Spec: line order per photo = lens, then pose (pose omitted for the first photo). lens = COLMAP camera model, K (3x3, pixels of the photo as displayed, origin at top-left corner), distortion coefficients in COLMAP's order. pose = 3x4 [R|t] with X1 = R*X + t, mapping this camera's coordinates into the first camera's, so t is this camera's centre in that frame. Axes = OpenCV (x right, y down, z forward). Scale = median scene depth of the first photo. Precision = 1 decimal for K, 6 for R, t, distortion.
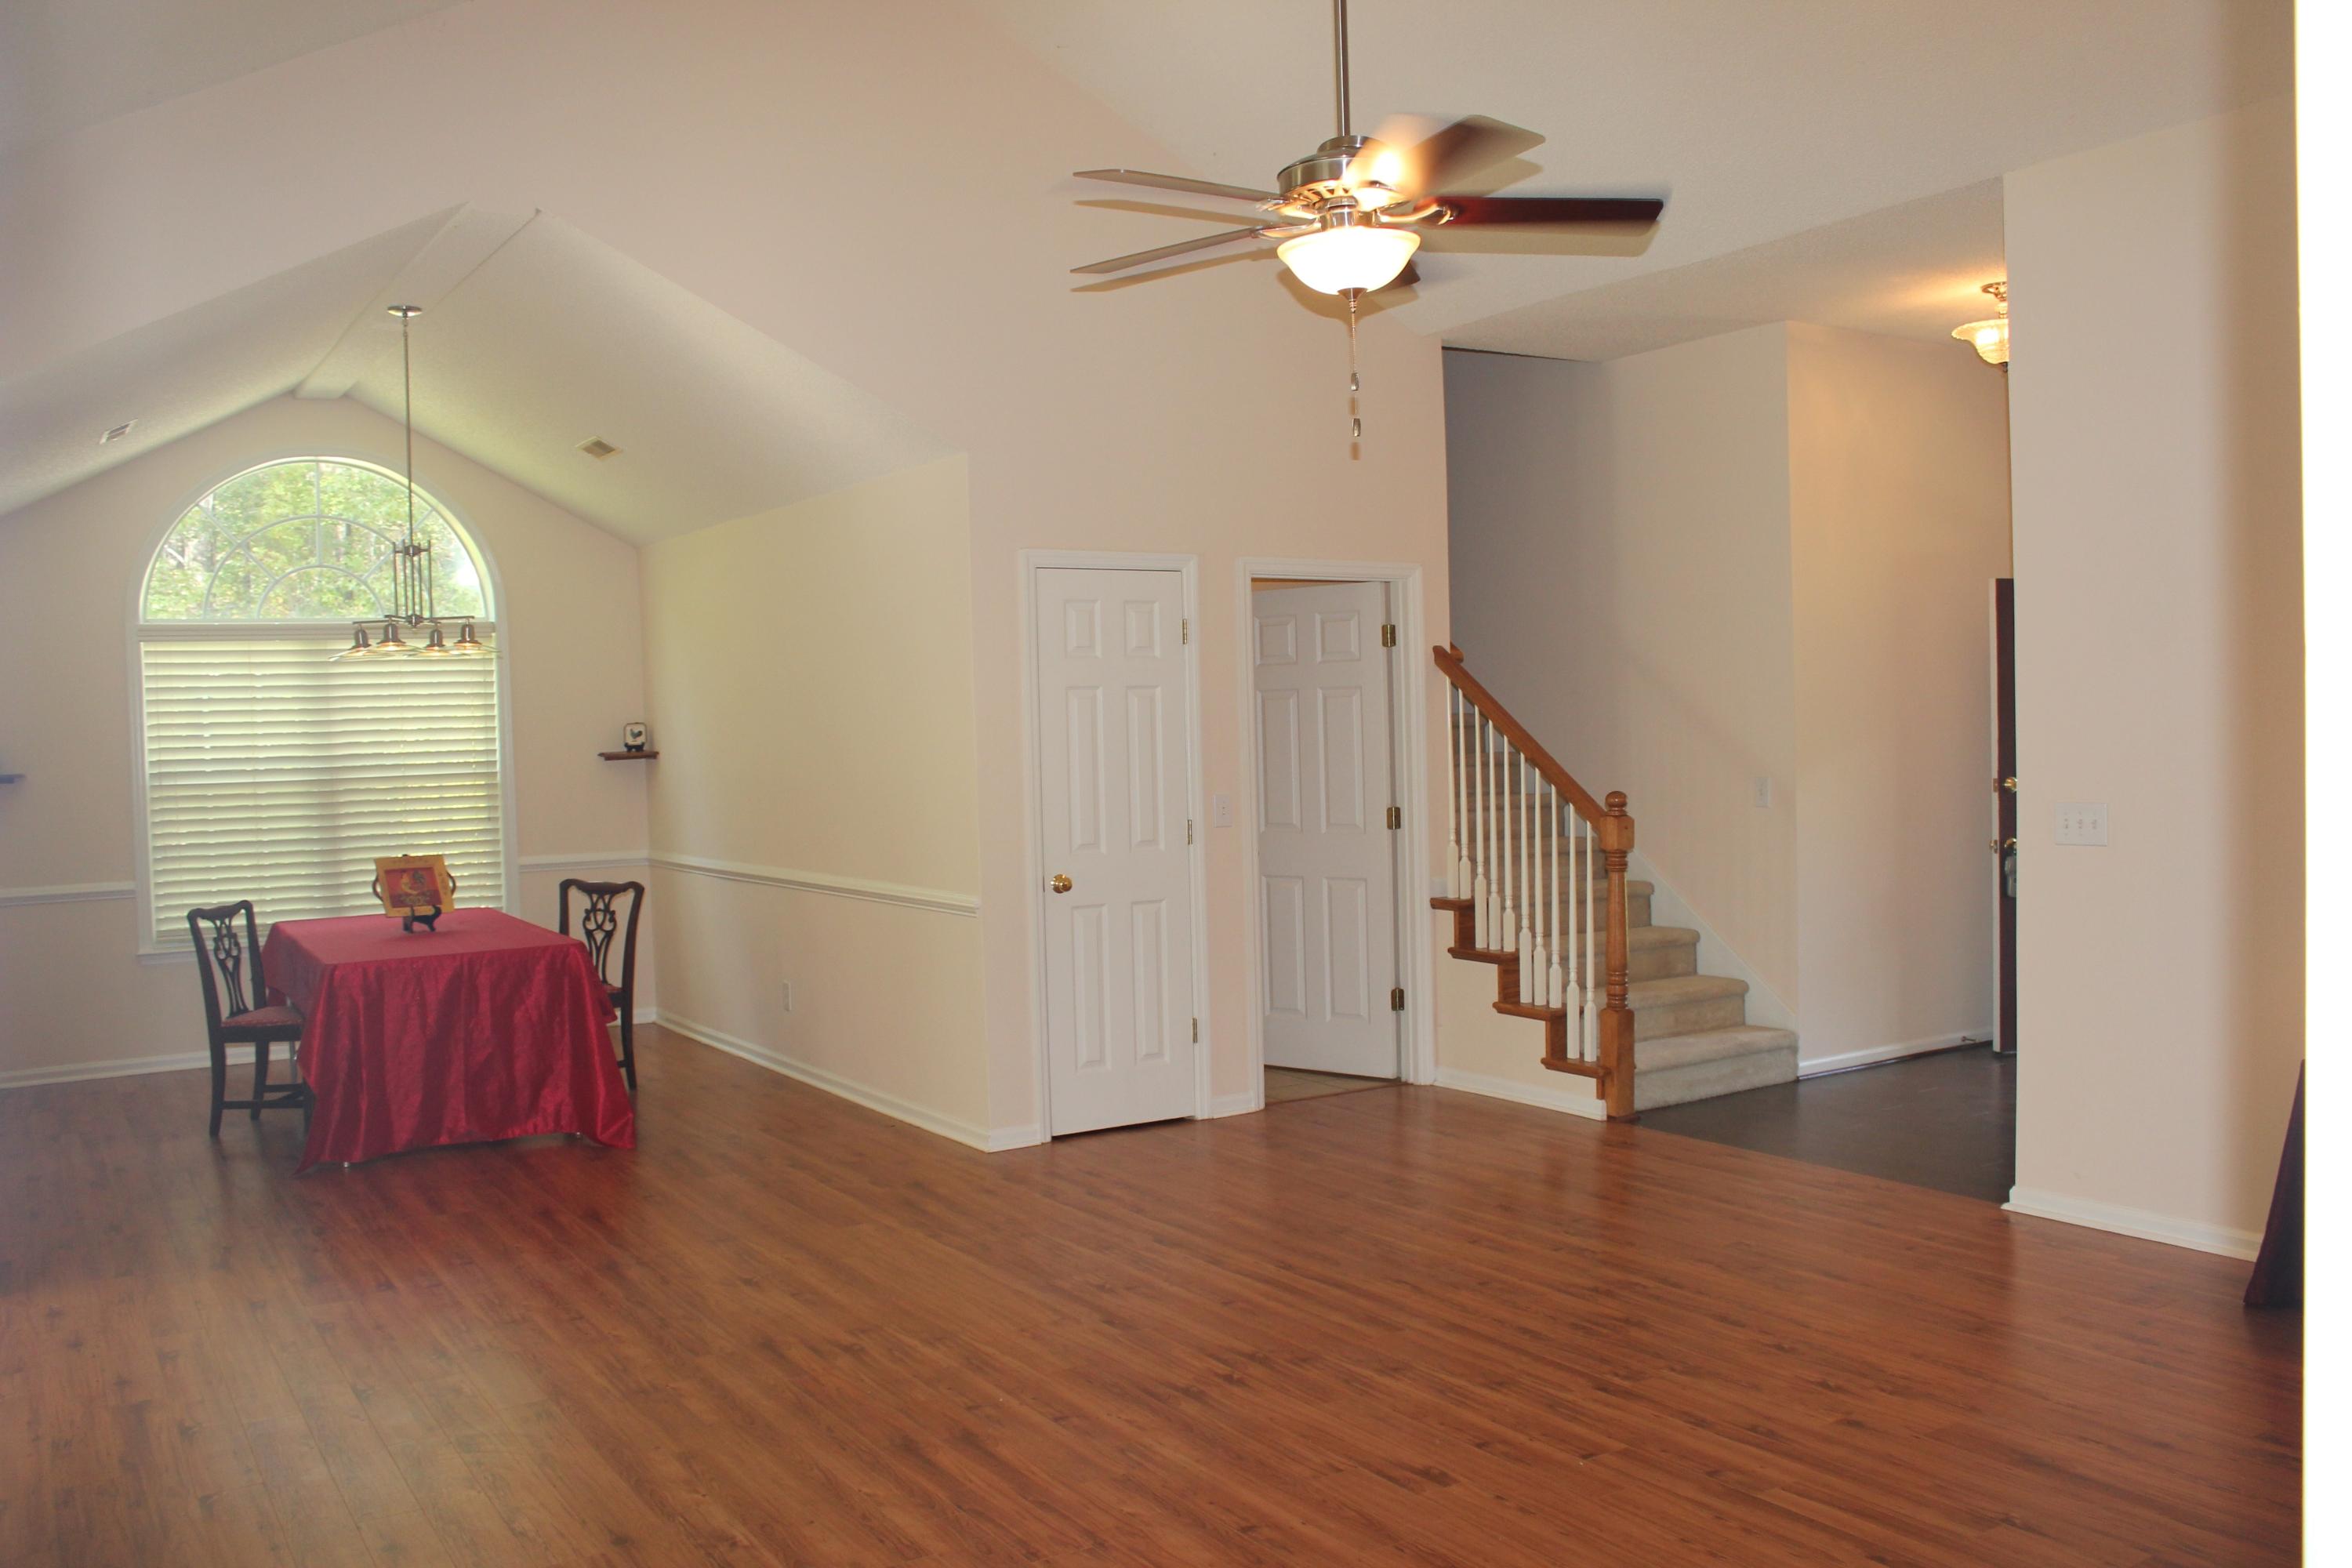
lens RADIAL K [[1957.7, 0, 1190.4], [0, 1957.7, 803.6], [0, 0, 1]] dist [-0.167938, 0.152075]
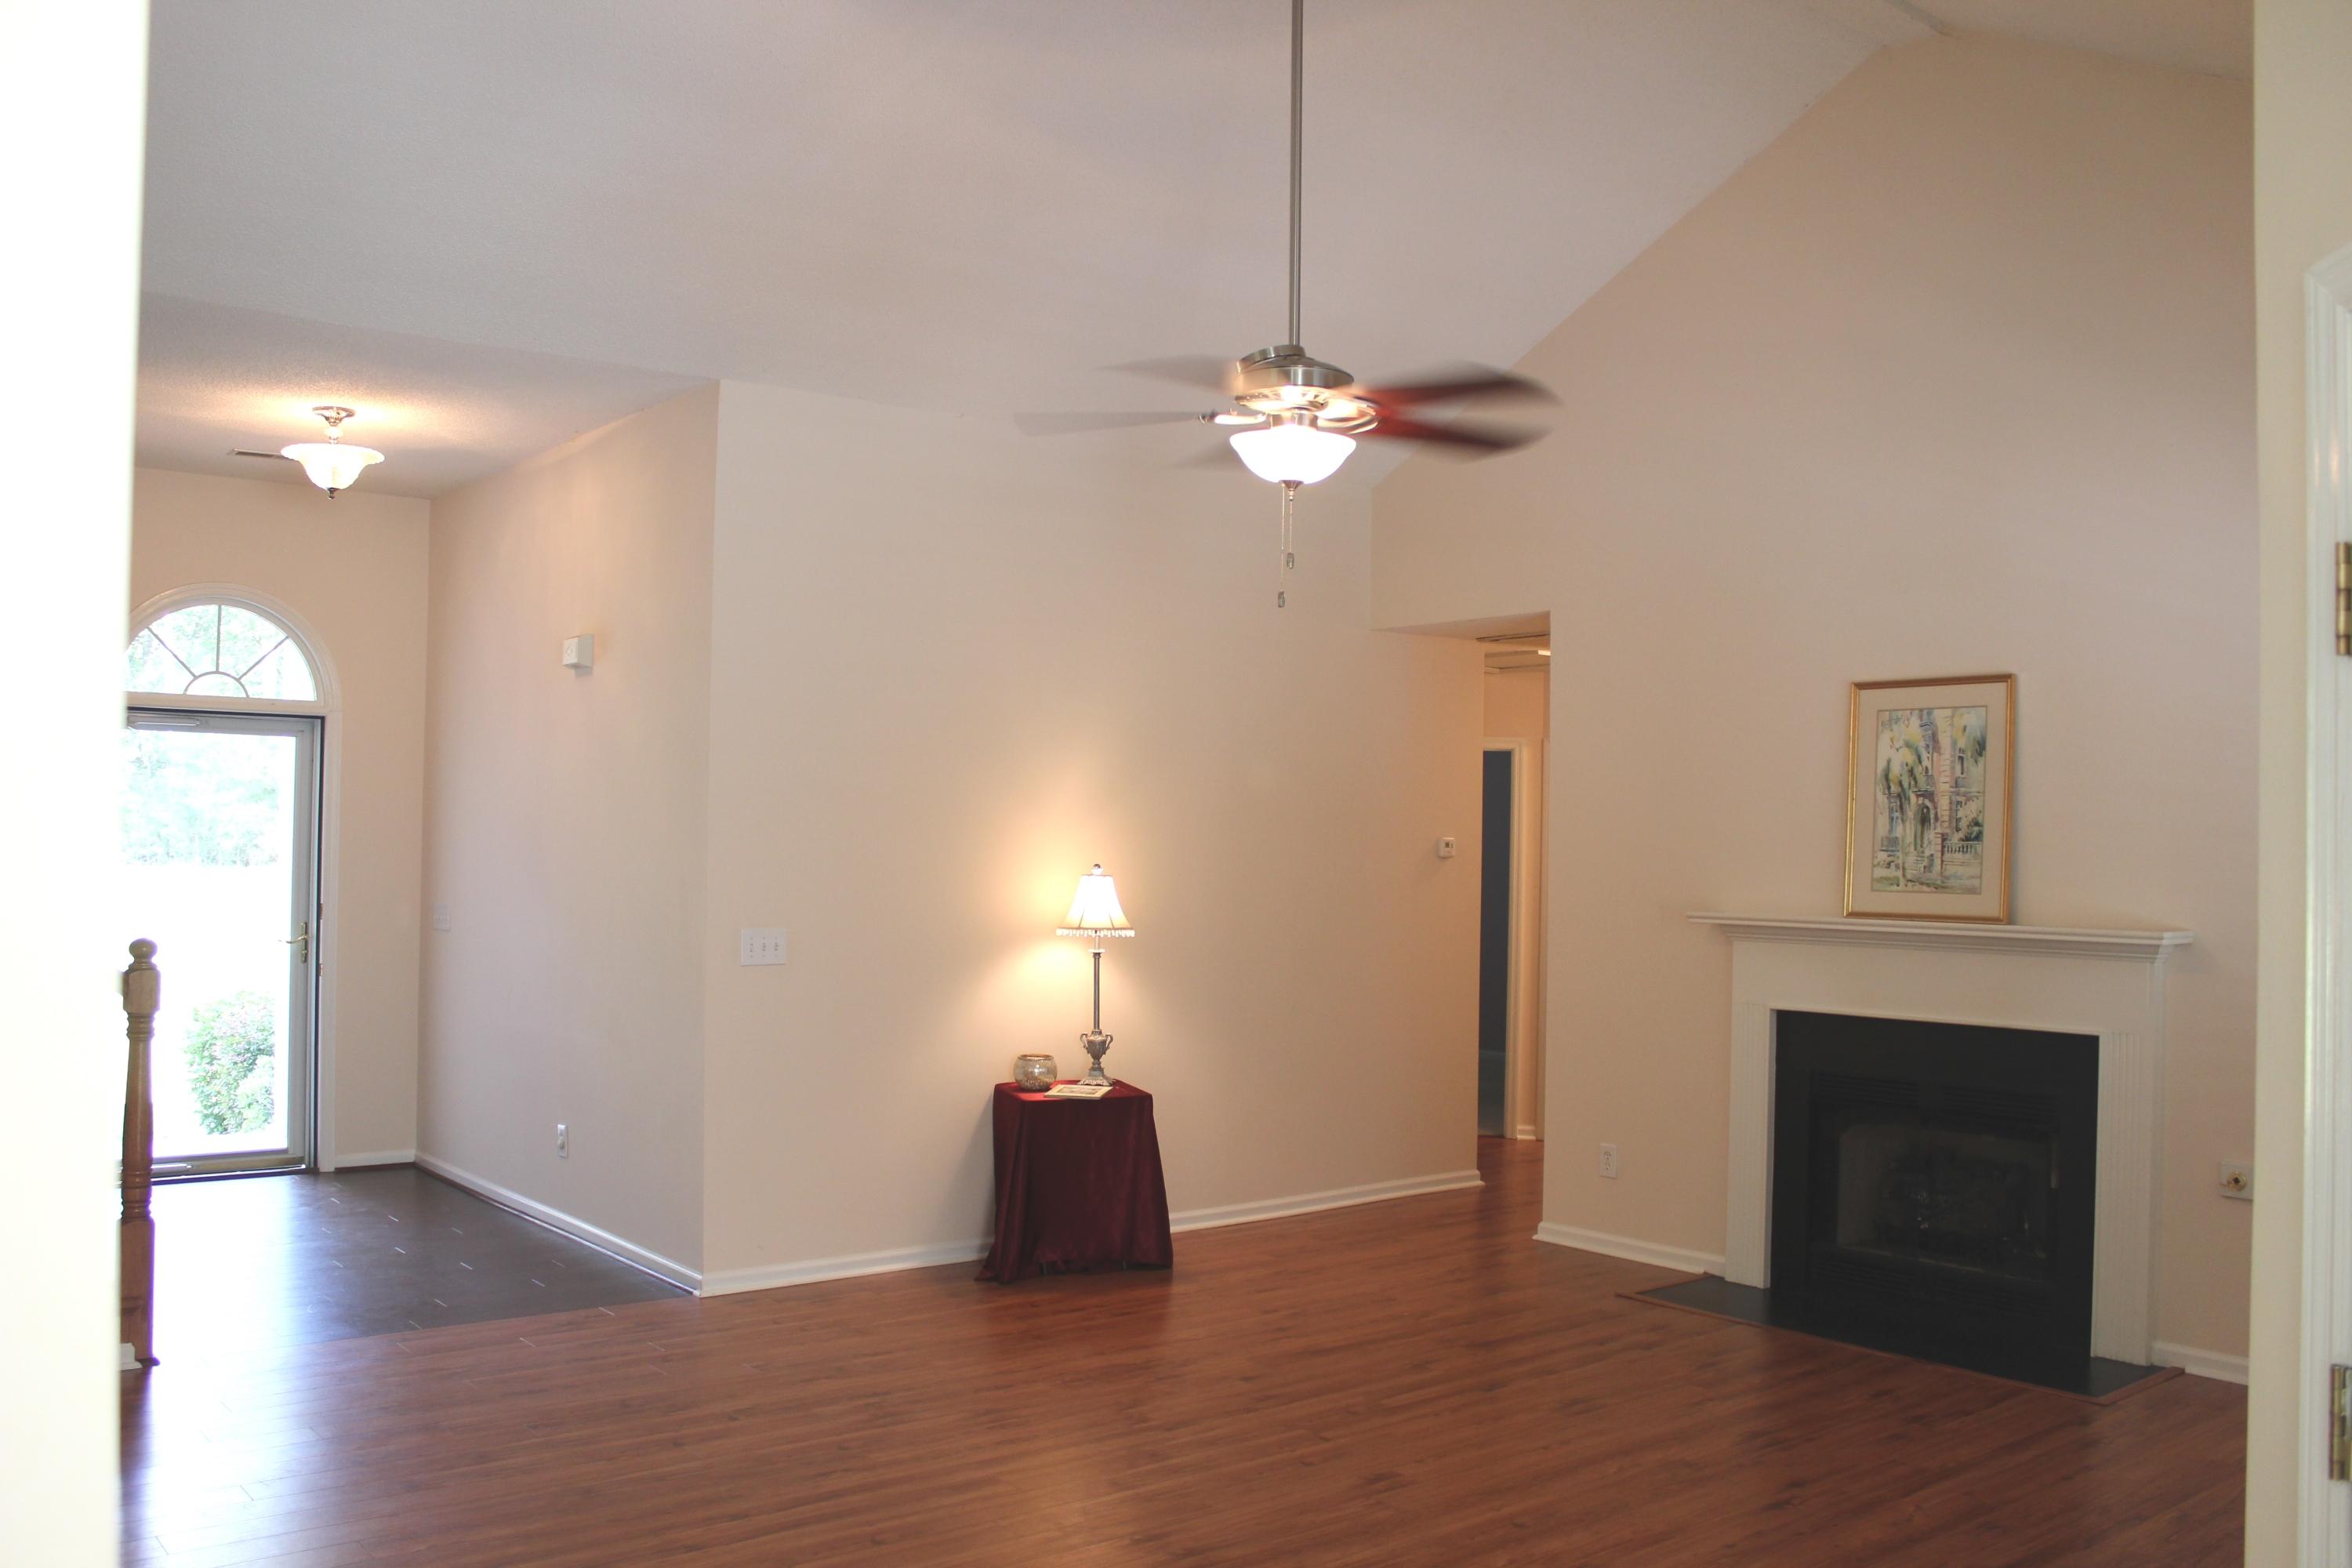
lens RADIAL K [[1957.7, 0, 1190.4], [0, 1957.7, 803.6], [0, 0, 1]] dist [-0.167938, 0.152075]
pose [[-0.112759, 0.042986, 0.992692, -0.952987], [0.029435, 0.998770, -0.039906, -0.028404], [-0.993186, 0.024720, -0.113886, 1.091901]]
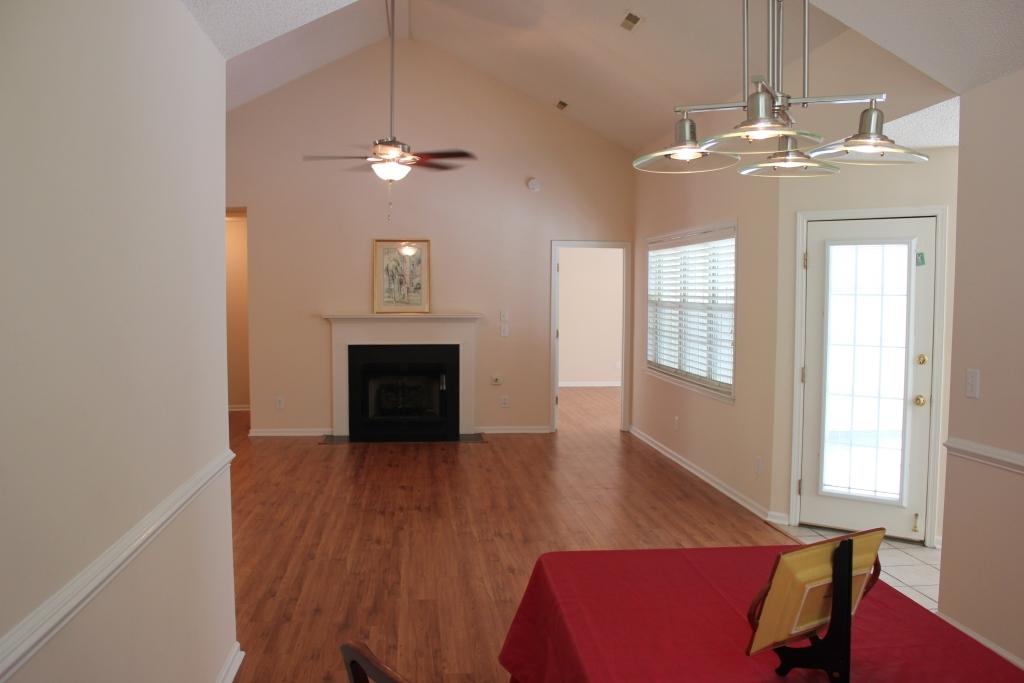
lens RADIAL K [[852.3, 0, 518.3], [0, 852.3, 350.0], [0, 0, 1]] dist [-0.167938, 0.152075]
pose [[-0.899185, -0.006860, 0.437514, -0.753493], [0.038474, 0.994765, 0.094671, -0.080330], [-0.435873, 0.101960, -0.894214, 2.138637]]
